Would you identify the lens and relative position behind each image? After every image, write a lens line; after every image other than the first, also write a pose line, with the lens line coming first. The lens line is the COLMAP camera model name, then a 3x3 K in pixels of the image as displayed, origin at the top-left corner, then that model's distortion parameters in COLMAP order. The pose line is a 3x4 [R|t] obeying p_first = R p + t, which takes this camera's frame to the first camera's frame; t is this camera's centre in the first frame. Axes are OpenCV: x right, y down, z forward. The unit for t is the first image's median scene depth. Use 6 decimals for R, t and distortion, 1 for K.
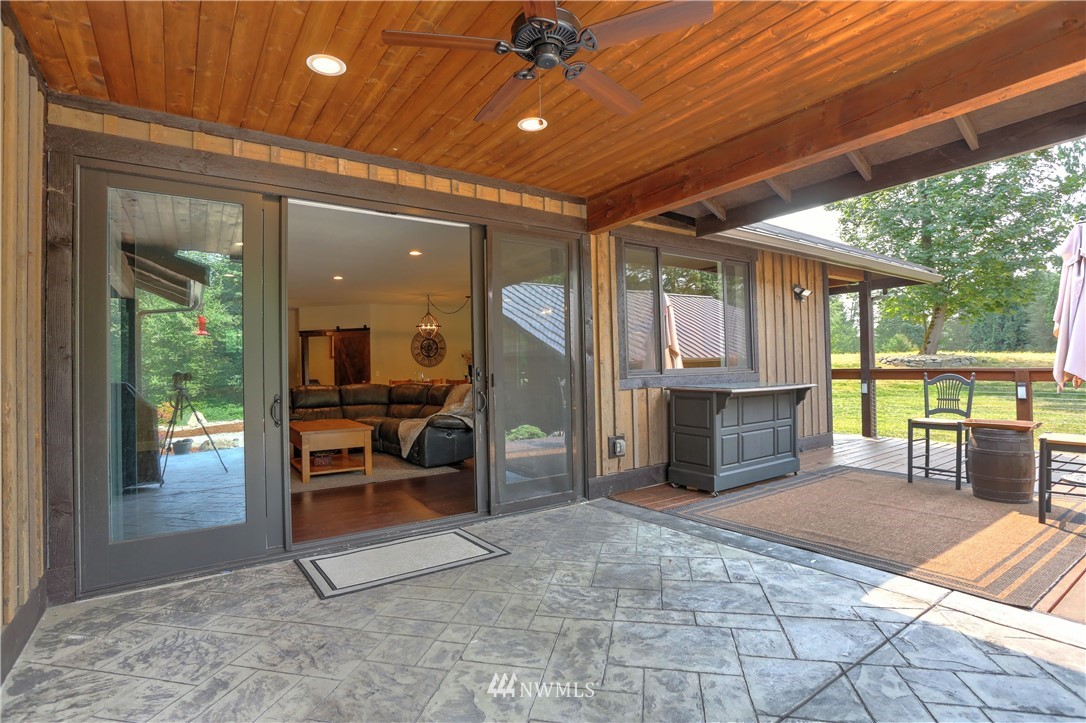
lens RADIAL K [[534.4, 0, 538.9], [0, 534.4, 356.1], [0, 0, 1]] dist [-0.062679, 0.022734]
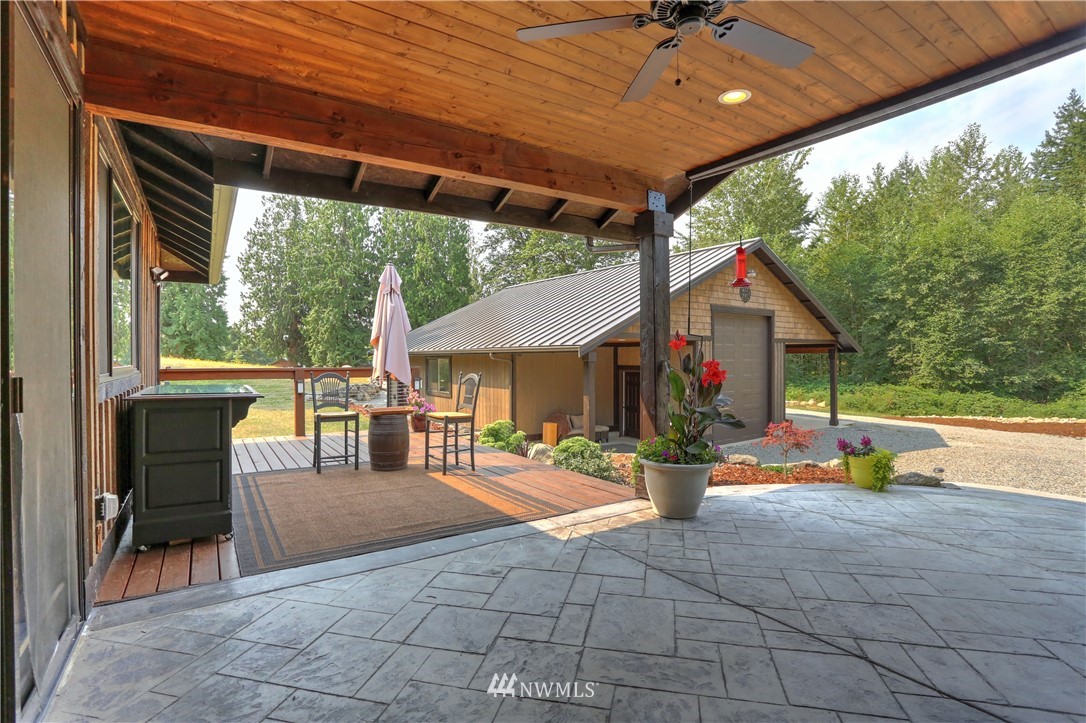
lens RADIAL K [[535.7, 0, 546.6], [0, 535.7, 359.6], [0, 0, 1]] dist [-0.061043, 0.023749]
pose [[0.015680, 0.016065, 0.999748, -0.653815], [-0.019601, 0.999684, -0.015757, 0.028351], [-0.999685, -0.019349, 0.015990, 0.909707]]
